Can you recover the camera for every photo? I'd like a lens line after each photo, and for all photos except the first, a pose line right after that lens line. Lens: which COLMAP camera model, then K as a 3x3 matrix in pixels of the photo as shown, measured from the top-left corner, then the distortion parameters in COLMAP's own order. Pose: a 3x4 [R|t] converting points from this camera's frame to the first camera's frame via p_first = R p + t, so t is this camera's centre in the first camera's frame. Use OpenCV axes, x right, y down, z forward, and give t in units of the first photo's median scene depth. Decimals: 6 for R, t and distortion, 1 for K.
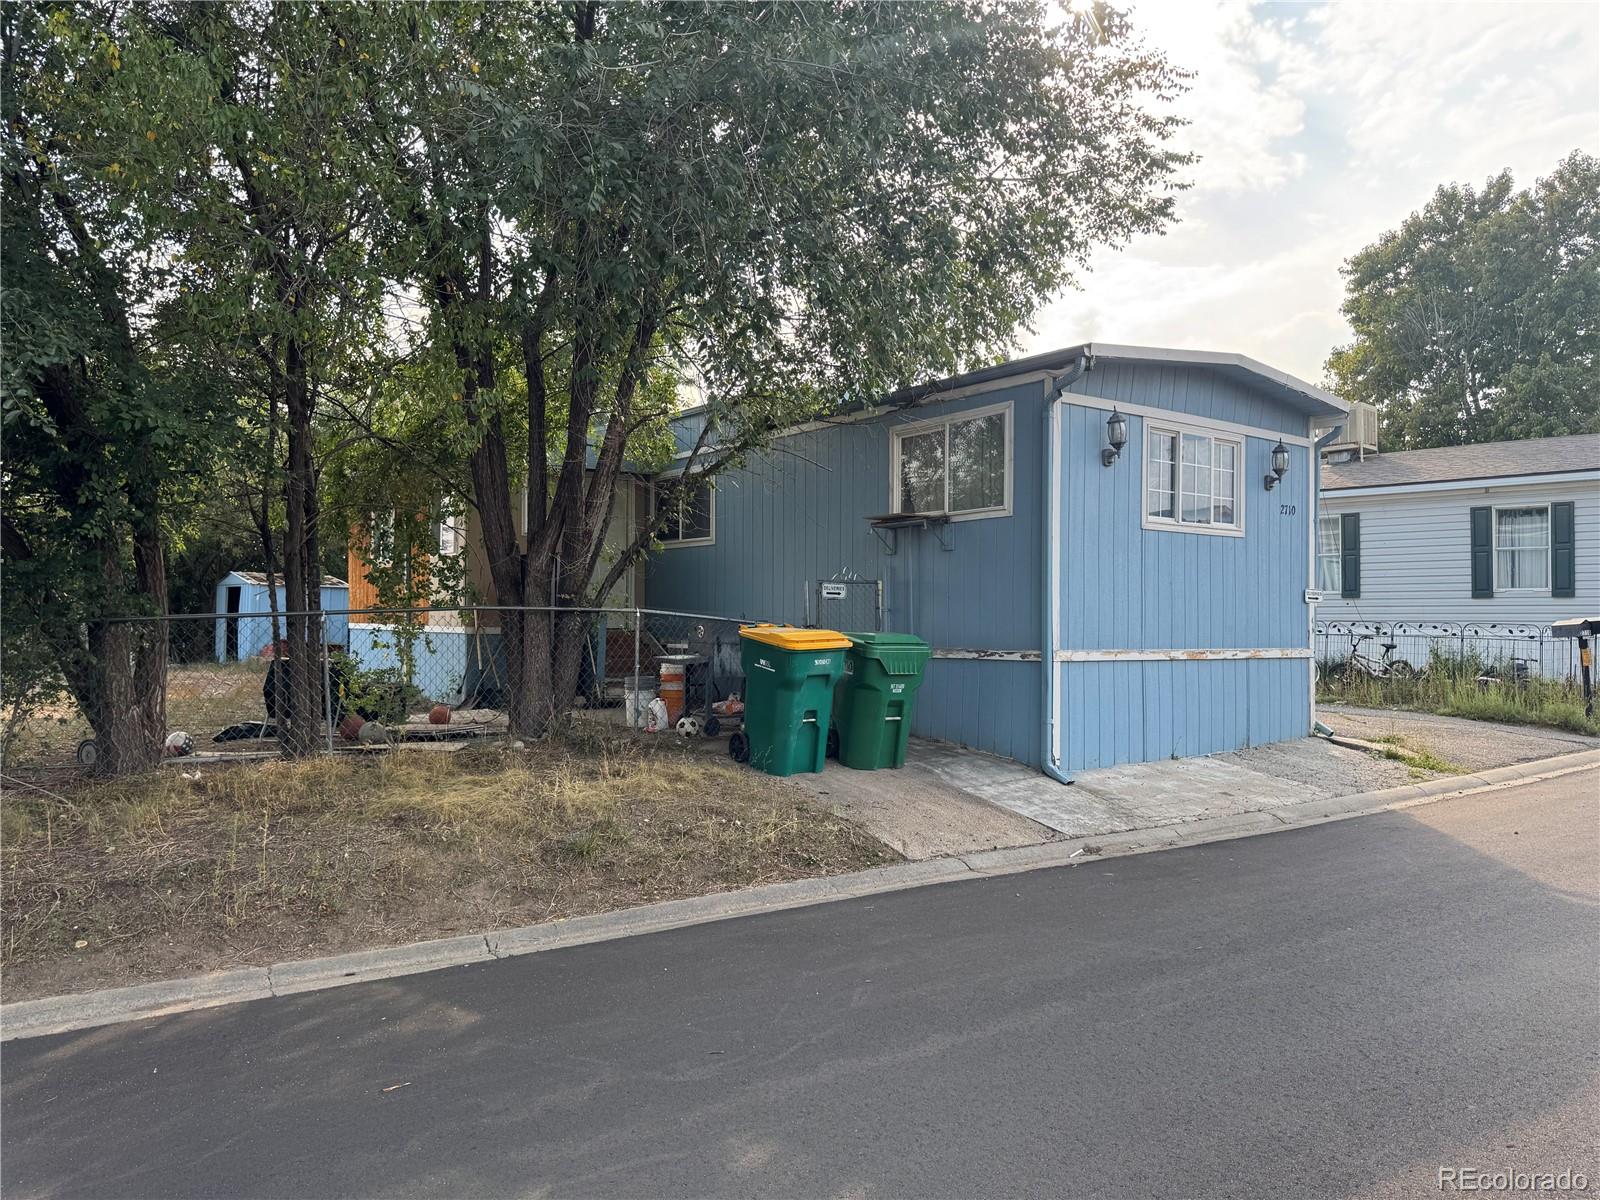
lens RADIAL K [[1139.1, 0, 800.0], [0, 1139.1, 600.0], [0, 0, 1]] dist [0.039031, -0.002365]
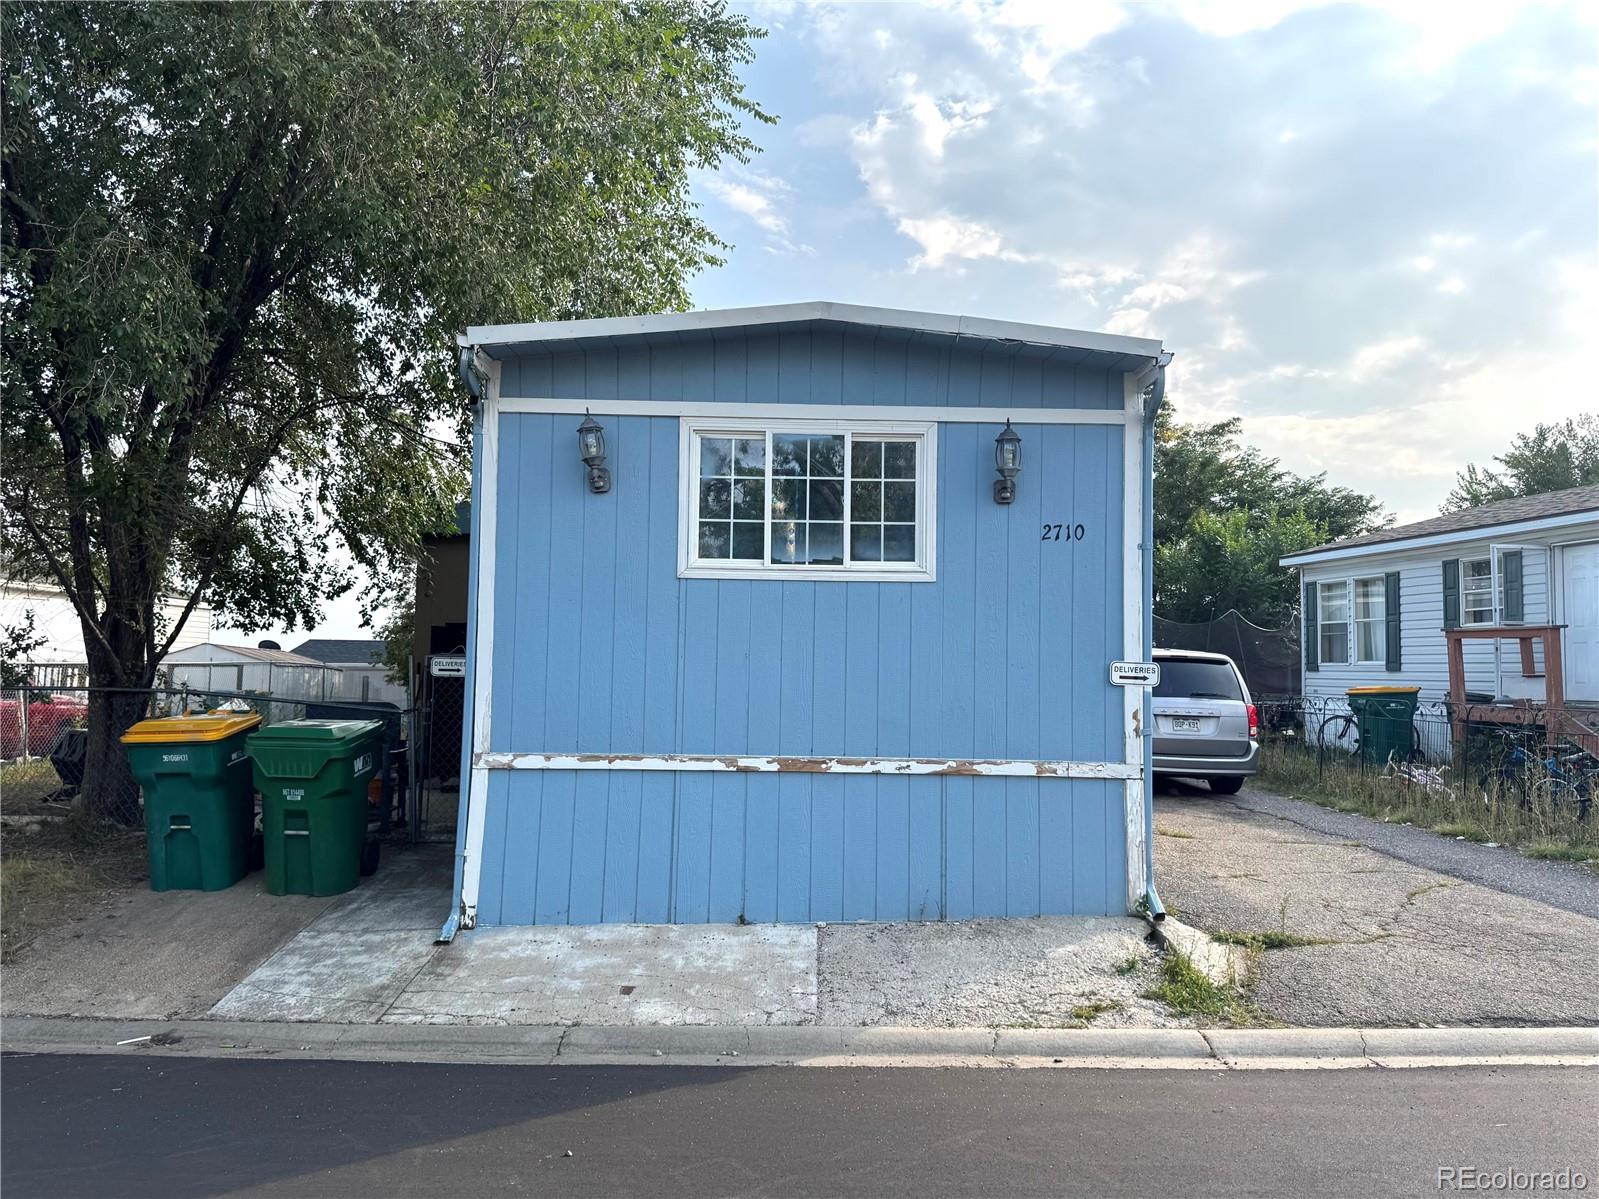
lens RADIAL K [[1138.4, 0, 799.5], [0, 1138.4, 599.5], [0, 0, 1]] dist [0.039031, -0.002365]
pose [[0.817277, -0.031995, -0.575356, 0.738268], [0.004919, 0.998808, -0.048555, -0.015530], [0.576224, 0.036853, 0.816460, 0.476024]]
